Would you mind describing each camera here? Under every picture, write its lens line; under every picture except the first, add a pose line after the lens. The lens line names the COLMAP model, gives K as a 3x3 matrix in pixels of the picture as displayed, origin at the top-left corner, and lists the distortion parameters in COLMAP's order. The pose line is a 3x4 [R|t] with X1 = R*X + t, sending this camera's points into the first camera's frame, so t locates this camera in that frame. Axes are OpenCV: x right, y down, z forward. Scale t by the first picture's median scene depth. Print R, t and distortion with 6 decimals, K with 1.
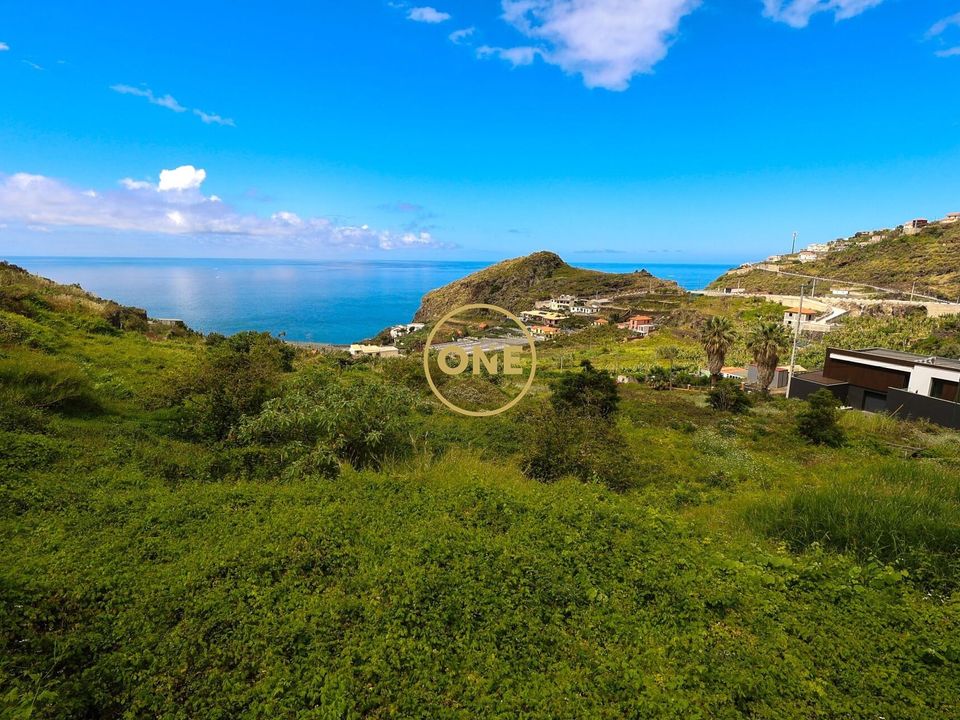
lens RADIAL K [[493.1, 0, 481.3], [0, 493.1, 361.9], [0, 0, 1]] dist [-0.004654, -0.007521]
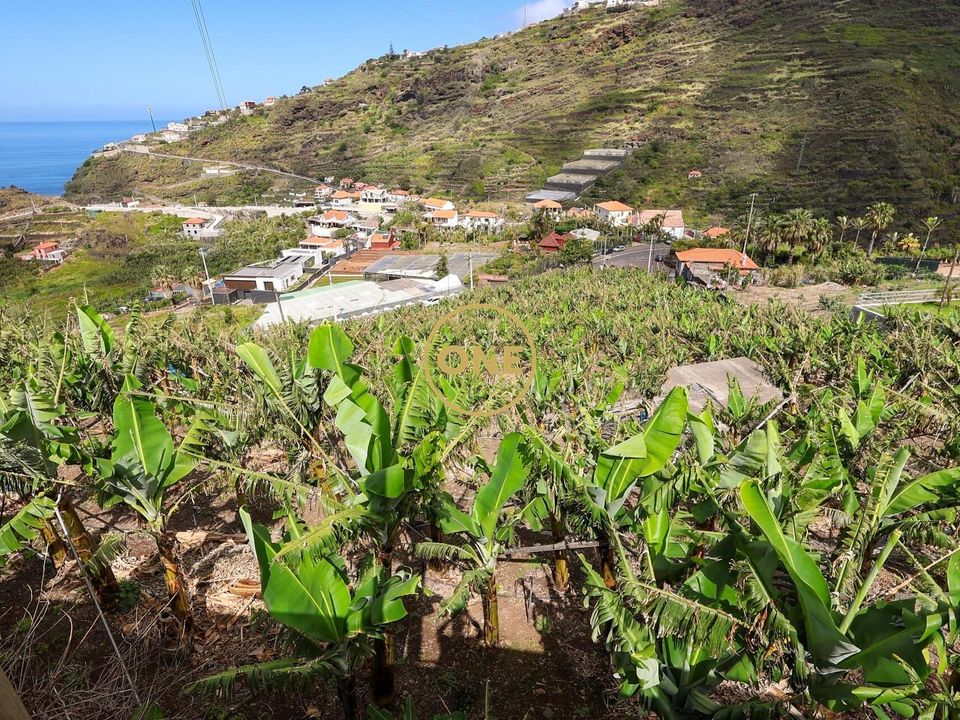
lens RADIAL K [[518.0, 0, 483.5], [0, 518.0, 360.9], [0, 0, 1]] dist [-0.010924, 0.003163]
pose [[0.467173, -0.392484, 0.792279, -0.146759], [0.189529, 0.919699, 0.343849, -0.052383], [-0.863614, -0.010477, 0.504045, -0.238010]]
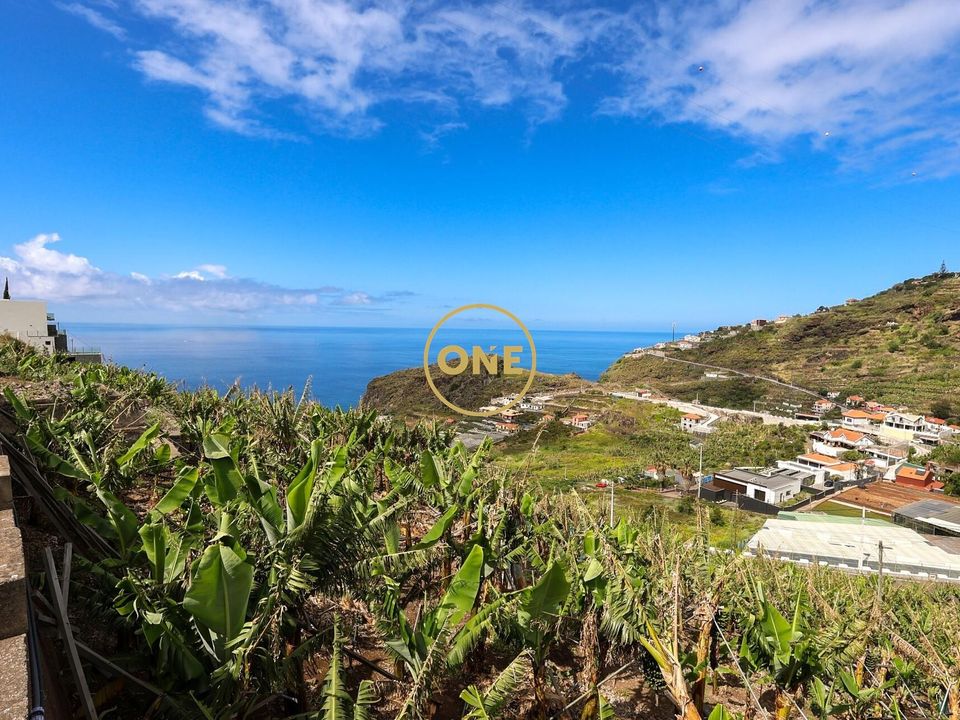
lens RADIAL K [[493.1, 0, 483.4], [0, 493.1, 369.3], [0, 0, 1]] dist [-0.004654, -0.007521]
pose [[0.980829, -0.014662, 0.194320, -0.154836], [0.037520, 0.992717, -0.114479, -0.058811], [-0.191226, 0.119575, 0.974235, -0.213353]]
